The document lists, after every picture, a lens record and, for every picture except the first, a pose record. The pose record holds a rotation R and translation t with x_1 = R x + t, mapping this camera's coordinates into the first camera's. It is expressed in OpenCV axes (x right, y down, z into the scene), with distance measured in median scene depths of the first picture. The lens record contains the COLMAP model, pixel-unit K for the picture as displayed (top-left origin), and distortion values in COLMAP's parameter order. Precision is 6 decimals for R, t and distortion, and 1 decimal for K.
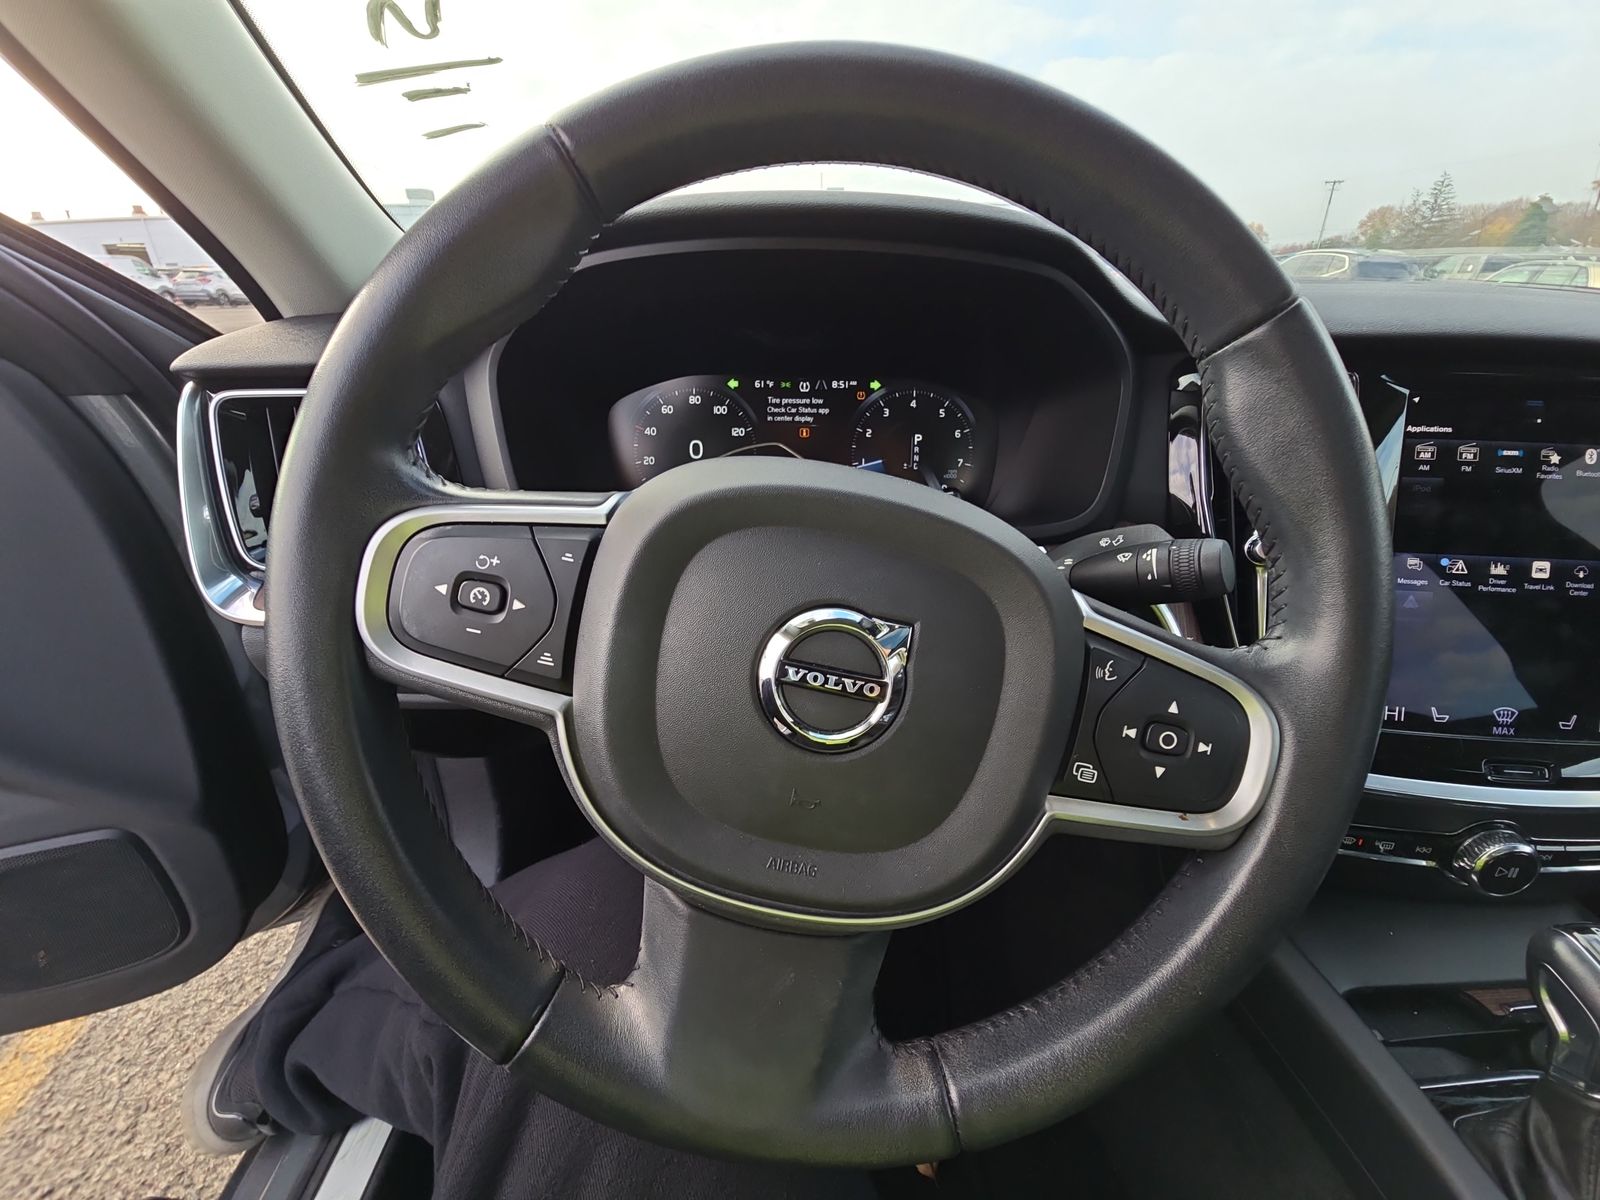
lens RADIAL K [[639.7, 0, 800.0], [0, 639.7, 600.0], [0, 0, 1]] dist [-0.020981, 0.000020]
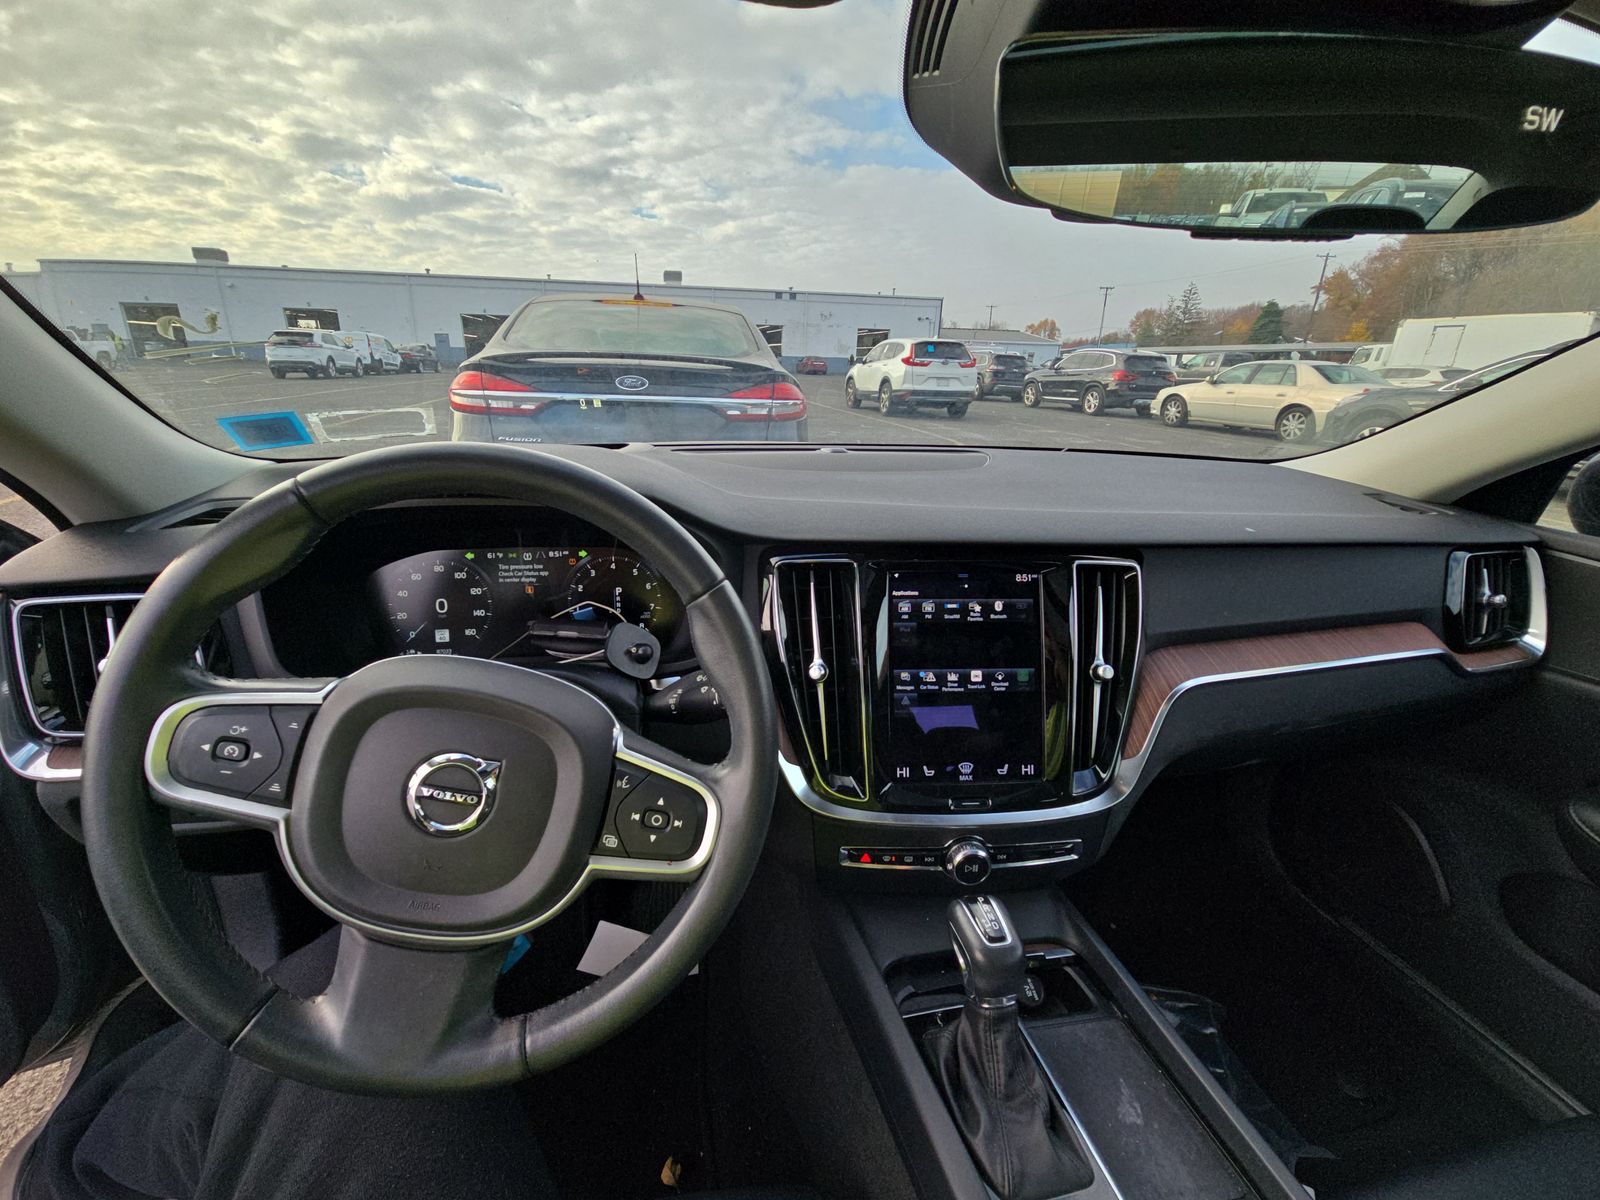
lens RADIAL K [[657.4, 0, 802.2], [0, 657.4, 598.9], [0, 0, 1]] dist [0.000540, -0.014478]
pose [[0.979499, -0.039713, 0.197496, 0.295939], [0.058962, 0.993960, -0.092559, -0.084239], [-0.192628, 0.102306, 0.975924, -0.447697]]
